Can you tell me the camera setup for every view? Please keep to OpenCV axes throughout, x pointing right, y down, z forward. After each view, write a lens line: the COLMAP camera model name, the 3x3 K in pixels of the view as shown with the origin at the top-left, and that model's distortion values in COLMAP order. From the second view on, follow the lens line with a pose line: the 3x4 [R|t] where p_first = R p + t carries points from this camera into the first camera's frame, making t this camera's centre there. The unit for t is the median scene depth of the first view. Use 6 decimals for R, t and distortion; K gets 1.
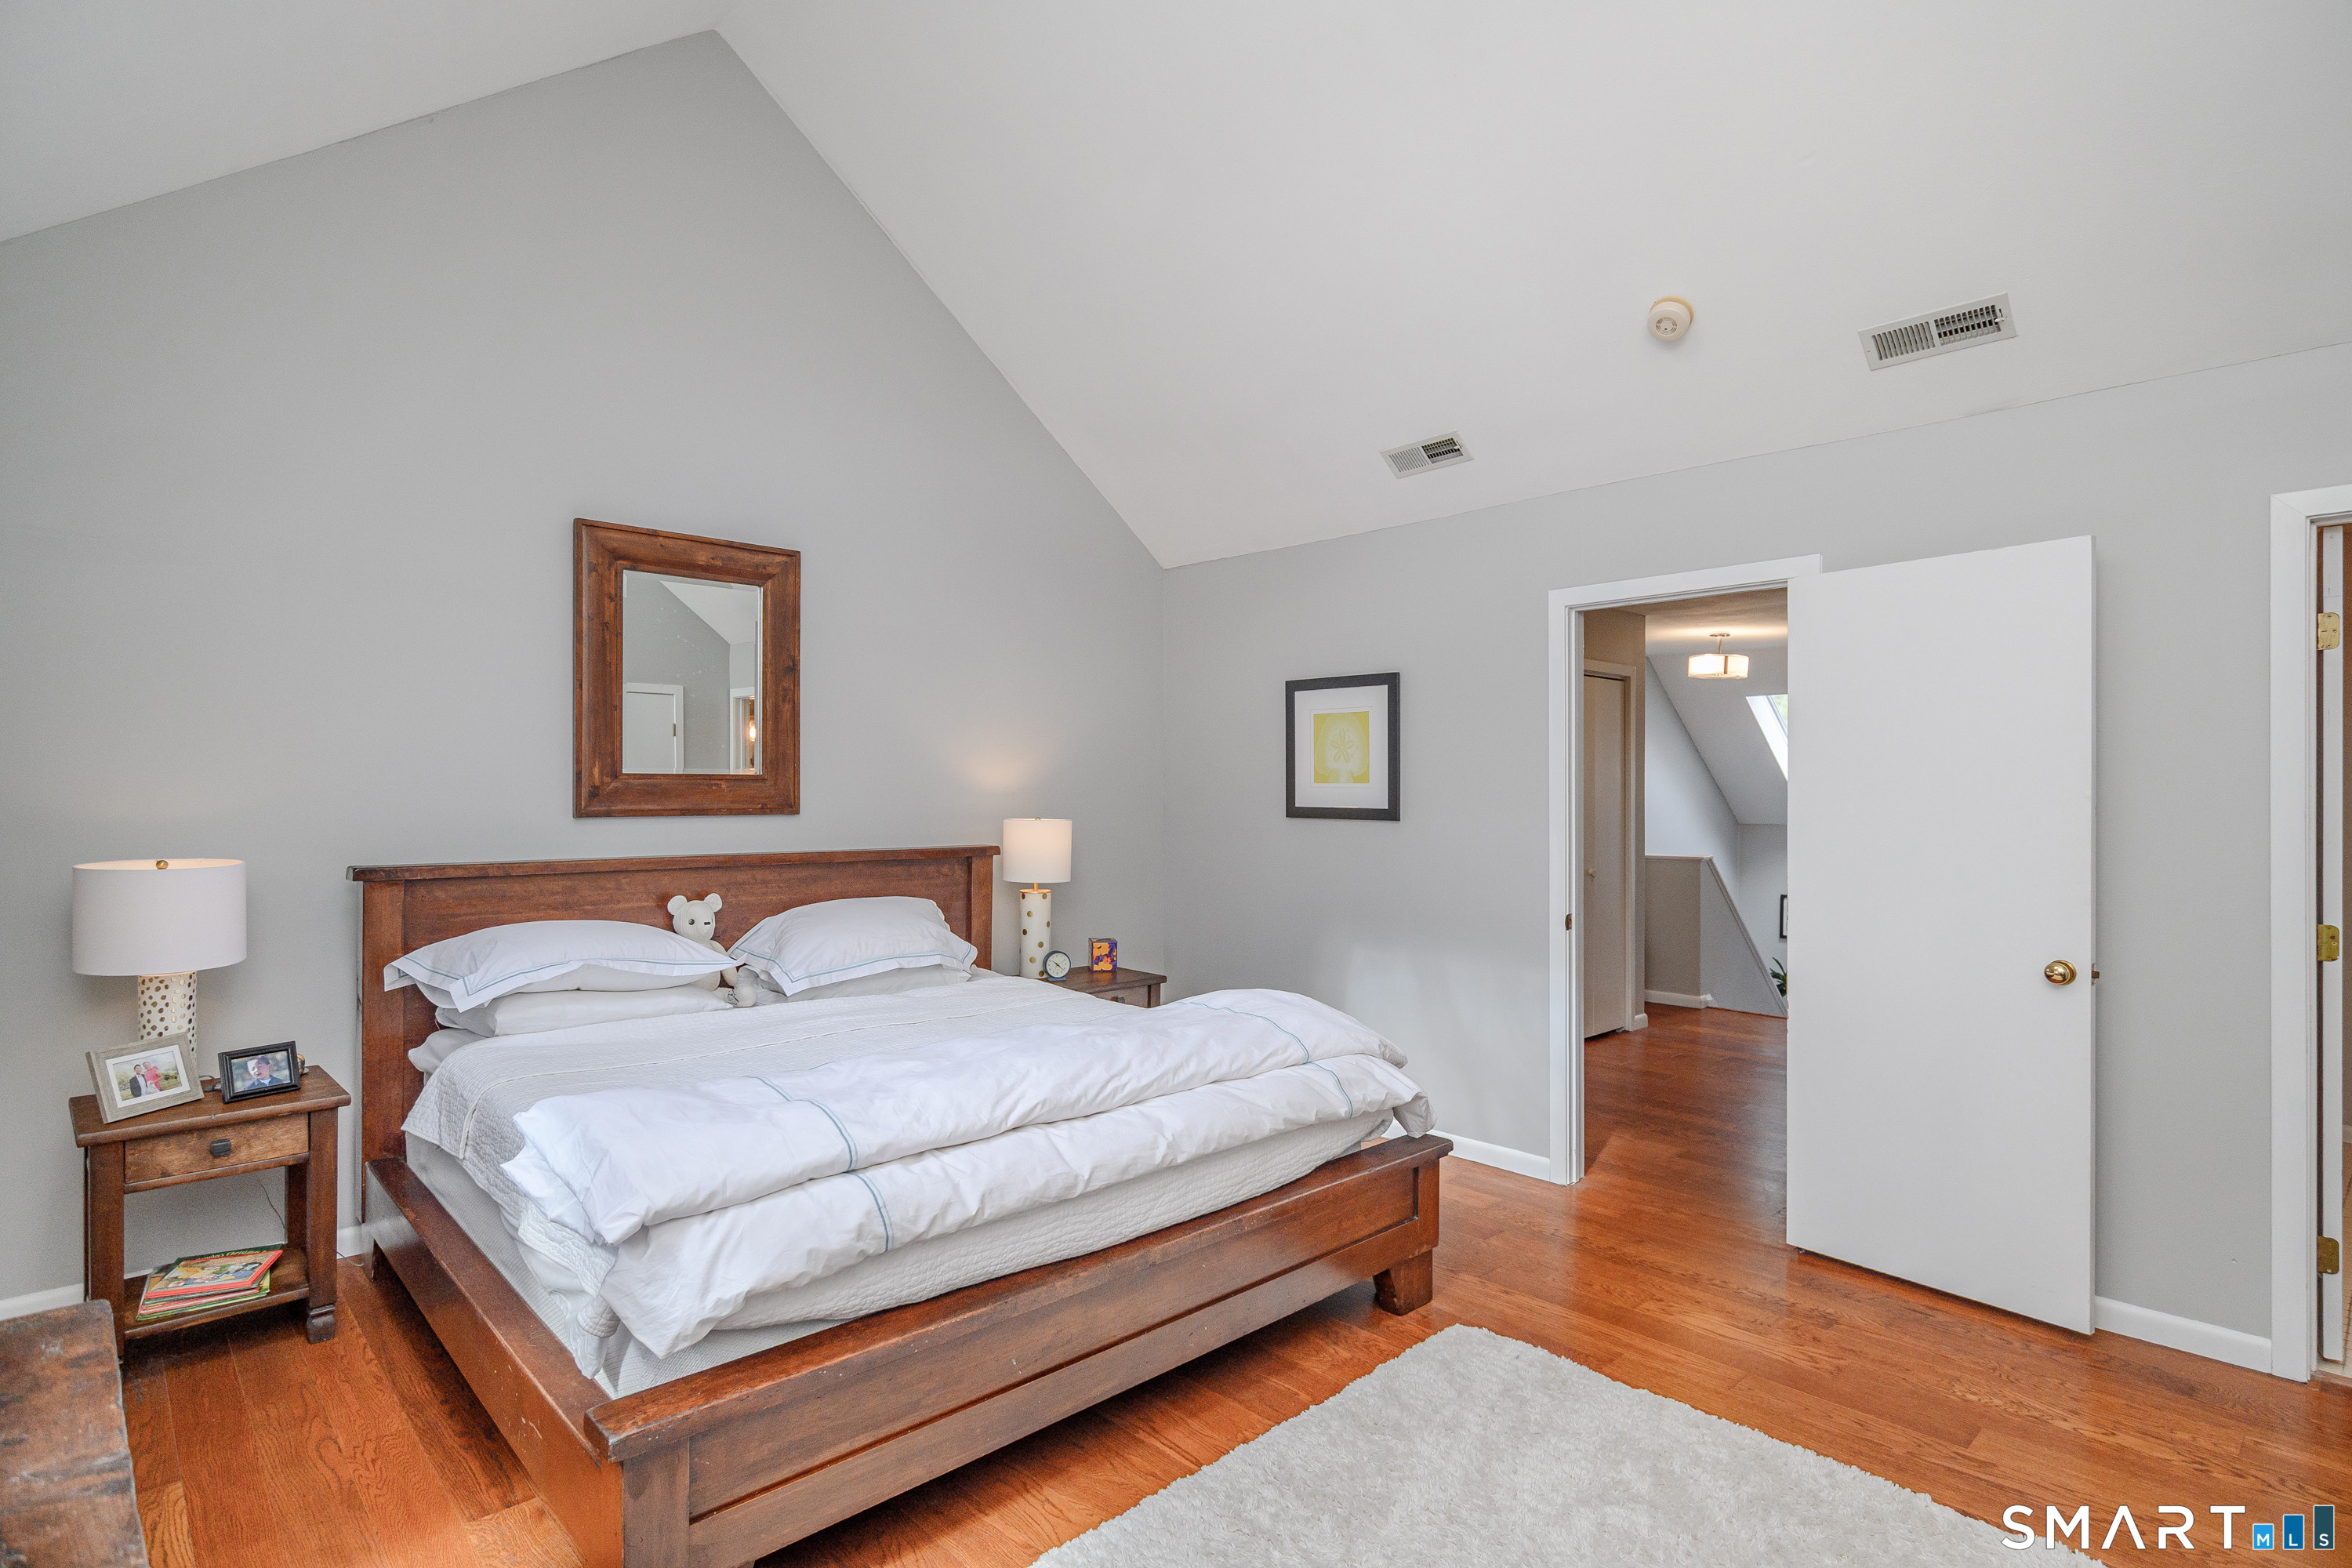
lens RADIAL K [[1189.1, 0, 1173.7], [0, 1189.1, 788.3], [0, 0, 1]] dist [-0.001633, 0.001266]
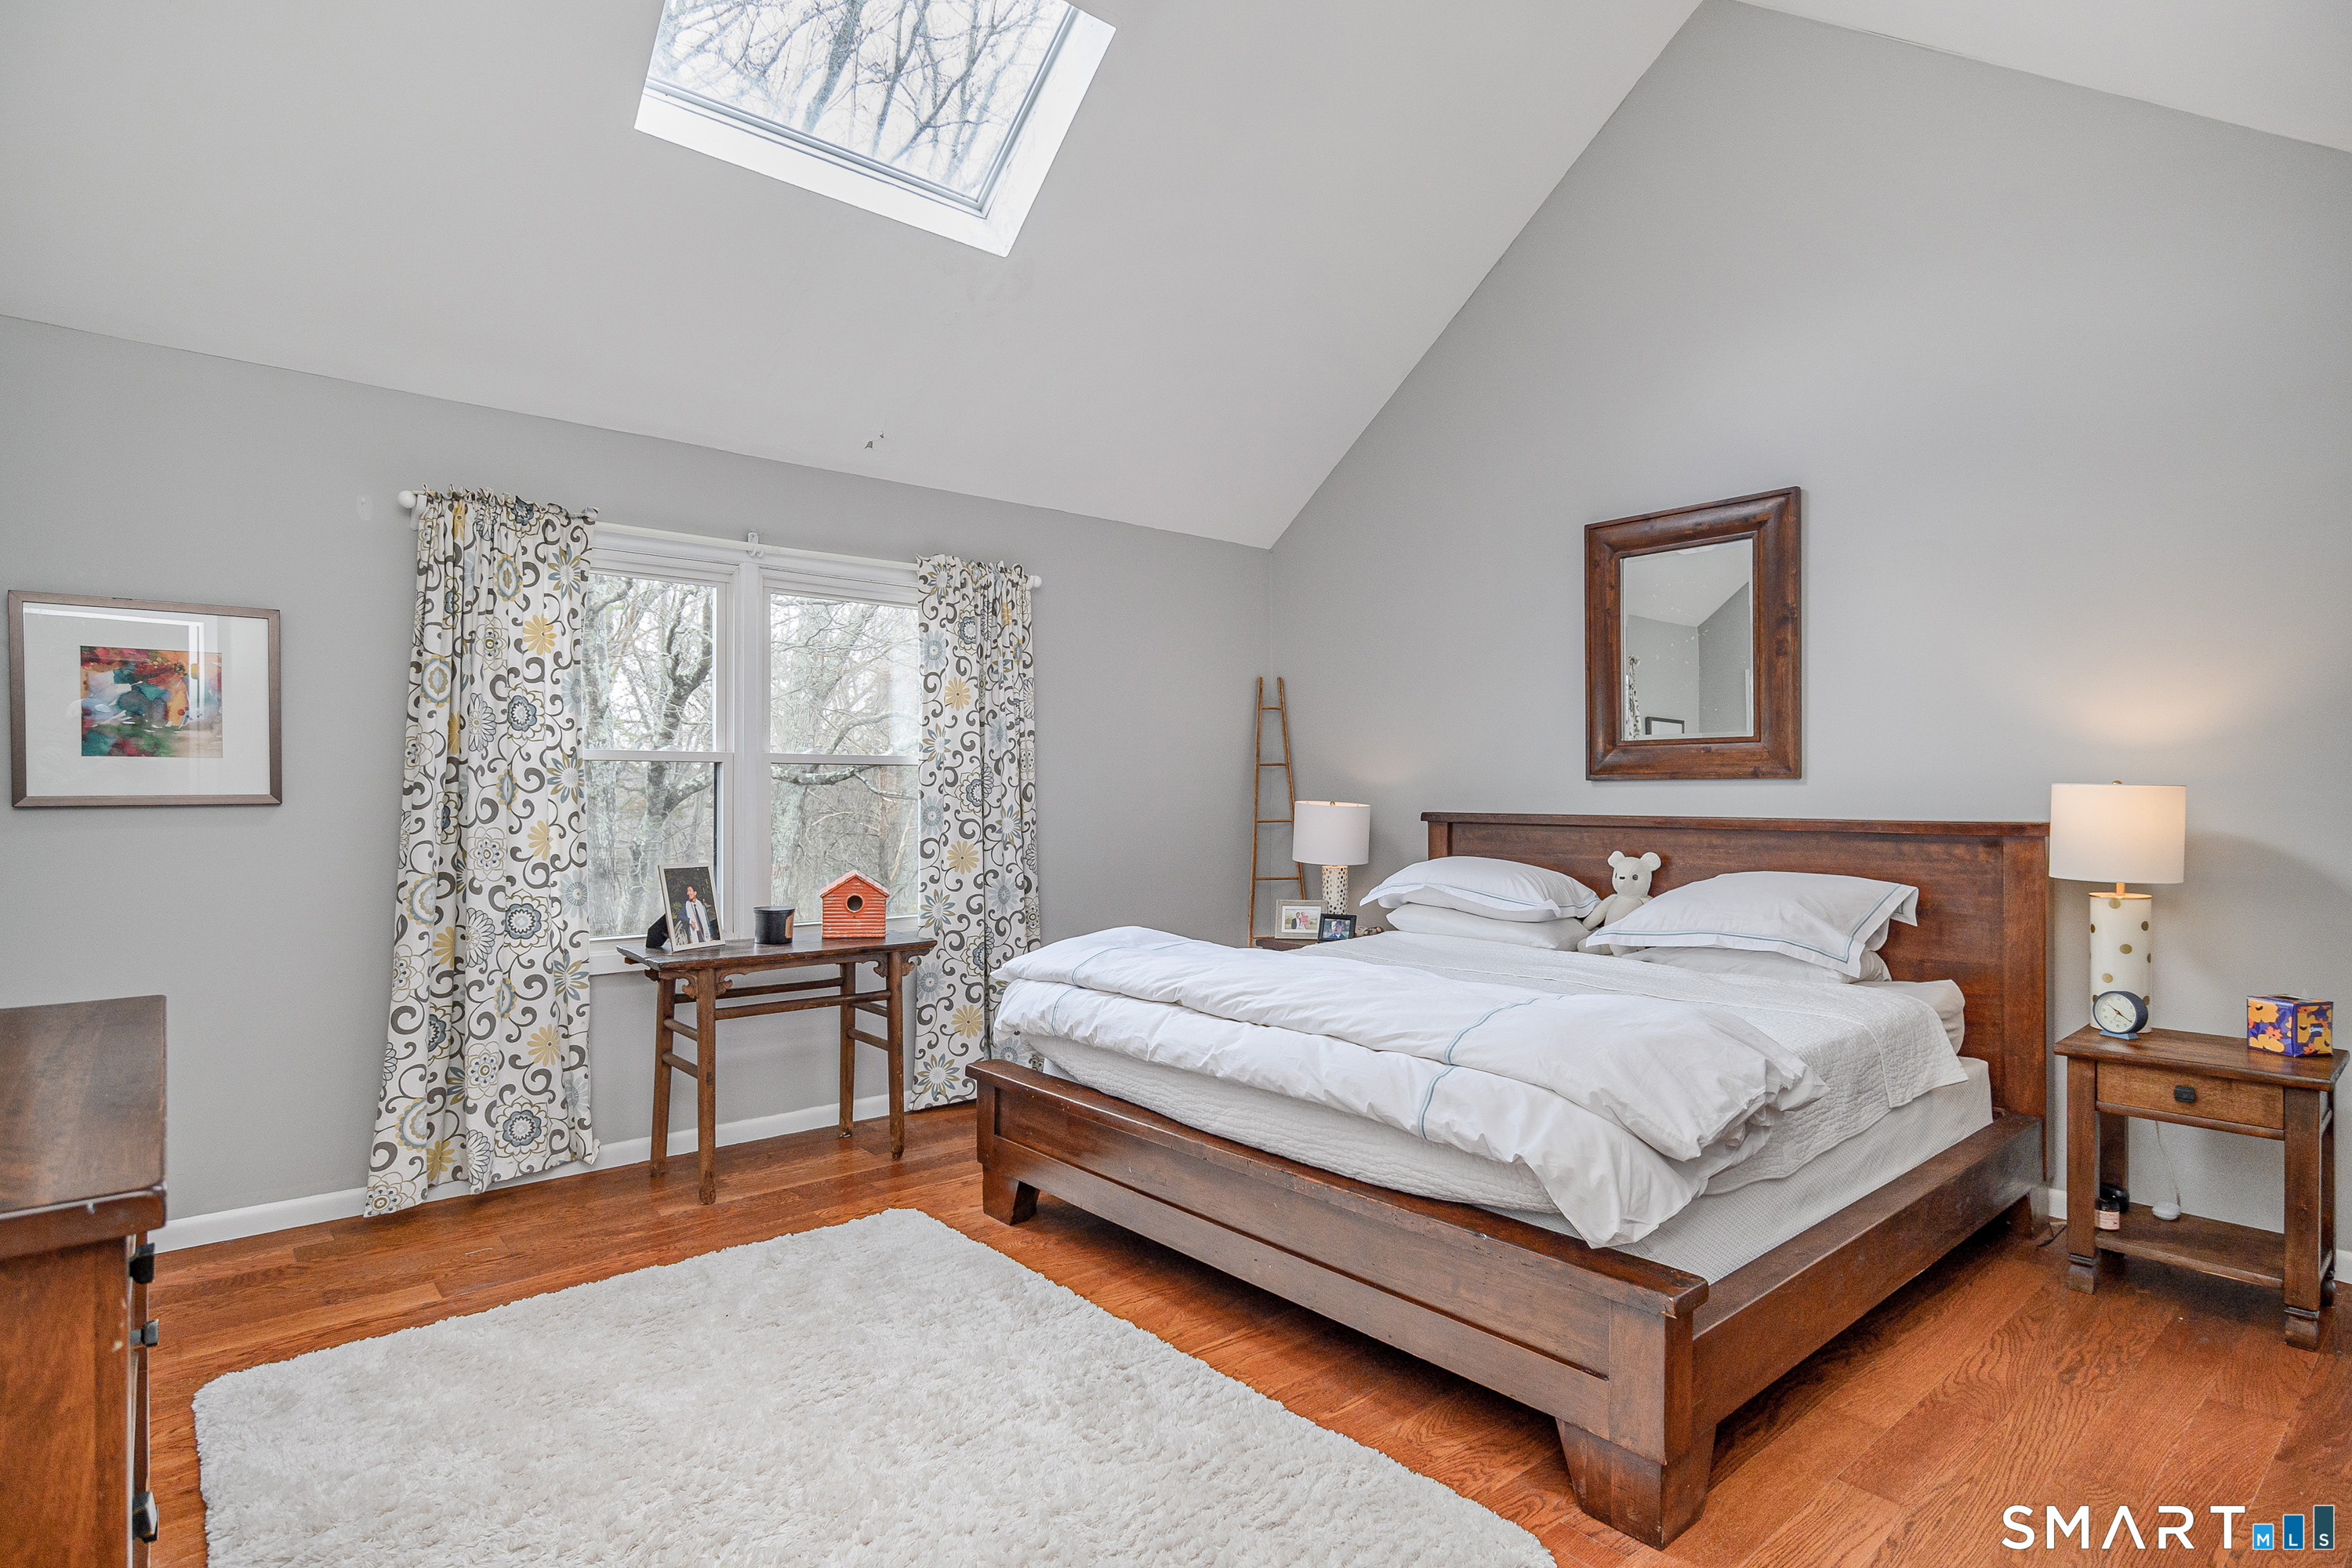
lens RADIAL K [[1189.1, 0, 1173.7], [0, 1189.1, 785.6], [0, 0, 1]] dist [-0.001633, 0.001266]
pose [[-0.041246, -0.008820, -0.999110, 0.666389], [0.000648, 0.999961, -0.008854, 0.038770], [0.999149, -0.001013, -0.041239, 0.622205]]
